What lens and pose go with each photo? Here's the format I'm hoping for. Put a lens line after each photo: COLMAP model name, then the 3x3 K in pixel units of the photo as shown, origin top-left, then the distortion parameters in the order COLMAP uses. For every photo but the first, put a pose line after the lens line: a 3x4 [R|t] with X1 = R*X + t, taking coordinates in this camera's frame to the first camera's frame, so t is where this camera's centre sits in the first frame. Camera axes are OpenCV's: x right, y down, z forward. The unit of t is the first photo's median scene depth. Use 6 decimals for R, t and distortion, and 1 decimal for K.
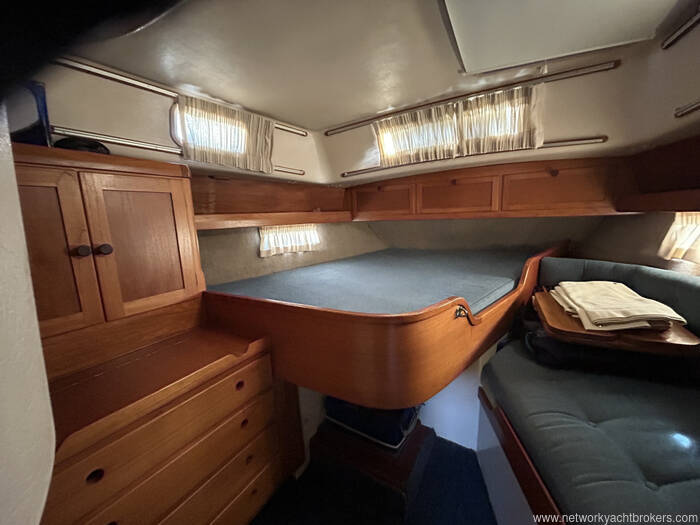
lens RADIAL K [[280.9, 0, 348.7], [0, 280.9, 263.1], [0, 0, 1]] dist [-0.001186, 0.000536]
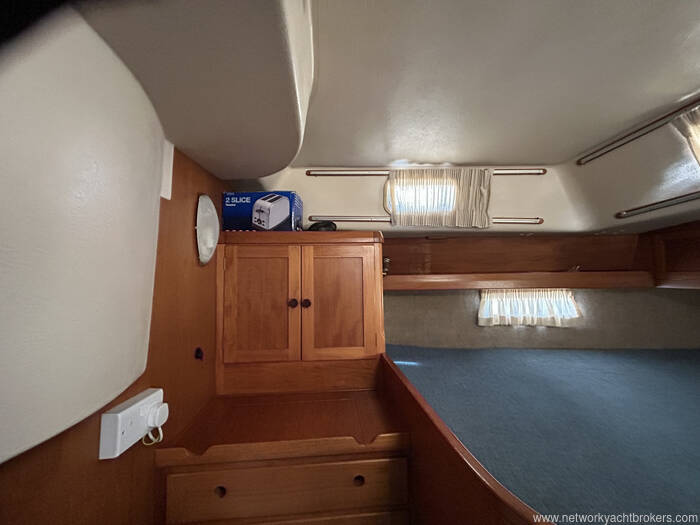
lens RADIAL K [[280.9, 0, 348.7], [0, 280.9, 263.1], [0, 0, 1]] dist [-0.001186, 0.000536]
pose [[0.587900, -0.012881, -0.808831, 0.195749], [-0.142411, 0.982609, -0.119161, -0.069443], [0.796299, 0.185241, 0.575841, 0.257304]]
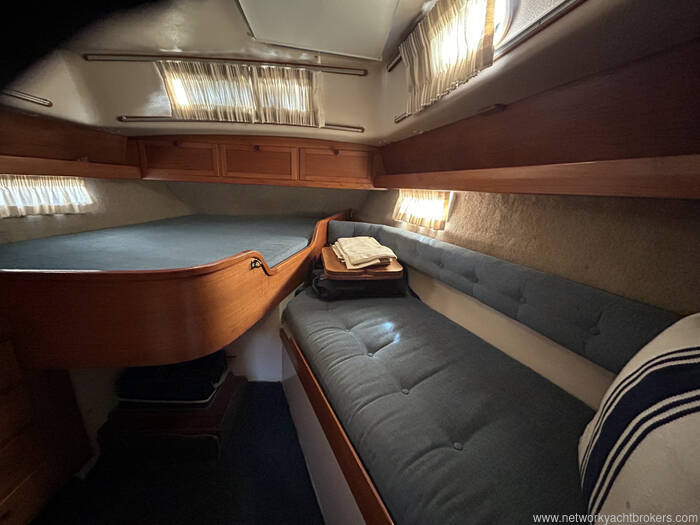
lens RADIAL K [[280.9, 0, 348.7], [0, 280.9, 263.1], [0, 0, 1]] dist [-0.001186, 0.000536]
pose [[0.821948, -0.079035, 0.564052, 0.047930], [0.022066, 0.994001, 0.107124, 0.041658], [-0.569135, -0.075604, 0.818761, -0.101504]]
